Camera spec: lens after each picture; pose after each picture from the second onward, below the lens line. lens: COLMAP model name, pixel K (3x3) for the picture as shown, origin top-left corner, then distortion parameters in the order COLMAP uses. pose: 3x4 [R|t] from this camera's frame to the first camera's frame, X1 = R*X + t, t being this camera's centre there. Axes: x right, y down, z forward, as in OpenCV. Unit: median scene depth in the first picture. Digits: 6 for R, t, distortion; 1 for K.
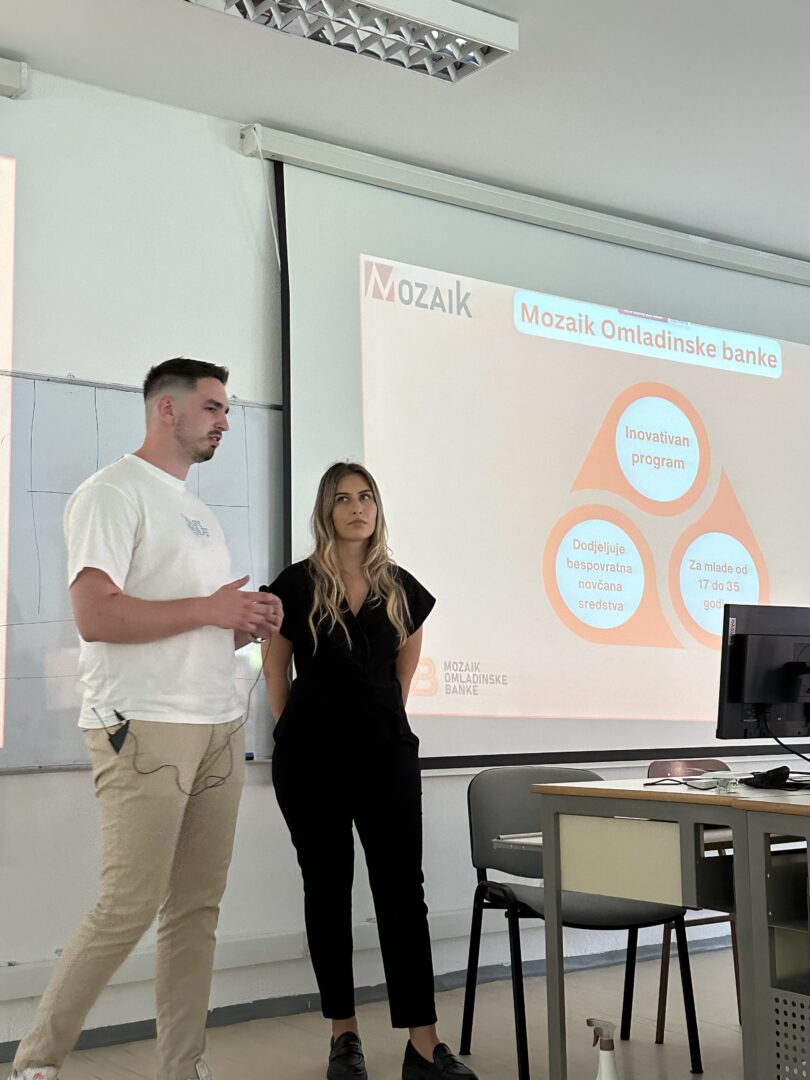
lens RADIAL K [[1431.5, 0, 405.0], [0, 1431.5, 540.0], [0, 0, 1]] dist [0.225266, -0.517432]
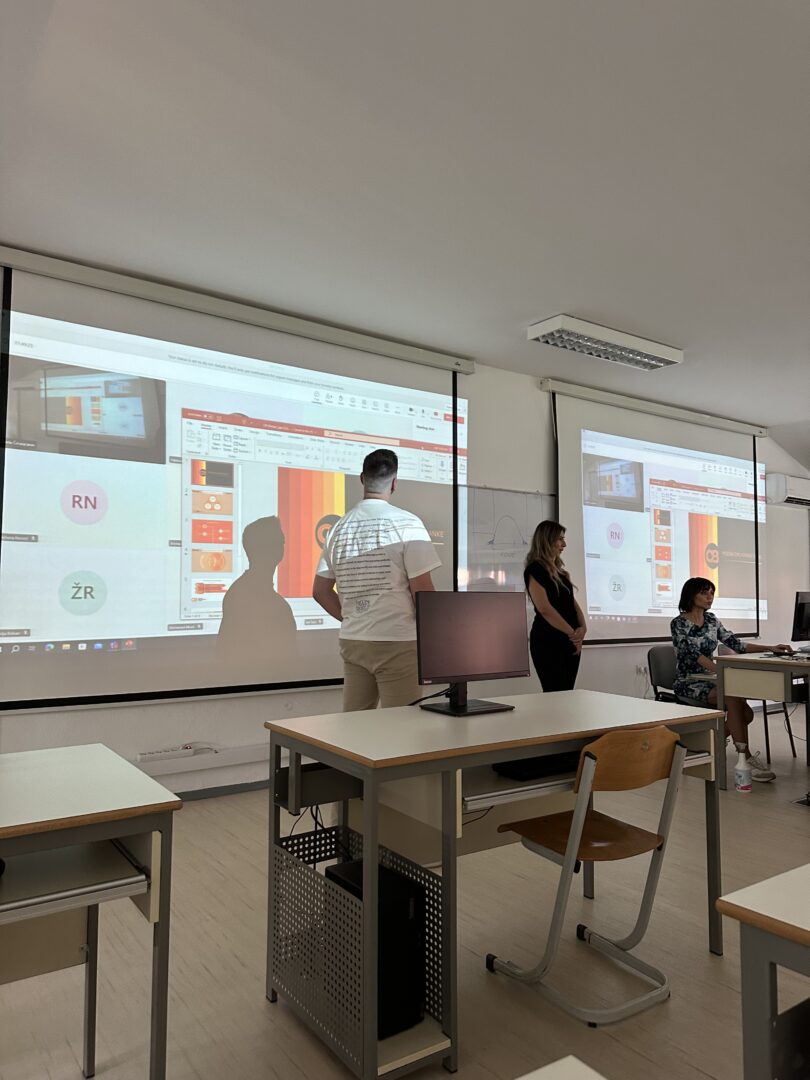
lens RADIAL K [[762.2, 0, 405.0], [0, 762.2, 540.0], [0, 0, 1]] dist [0.036425, -0.000272]
pose [[0.999773, 0.015940, -0.014121, -0.334357], [-0.015395, 0.999164, 0.037867, -0.064953], [0.014713, -0.037641, 0.999183, -0.300895]]
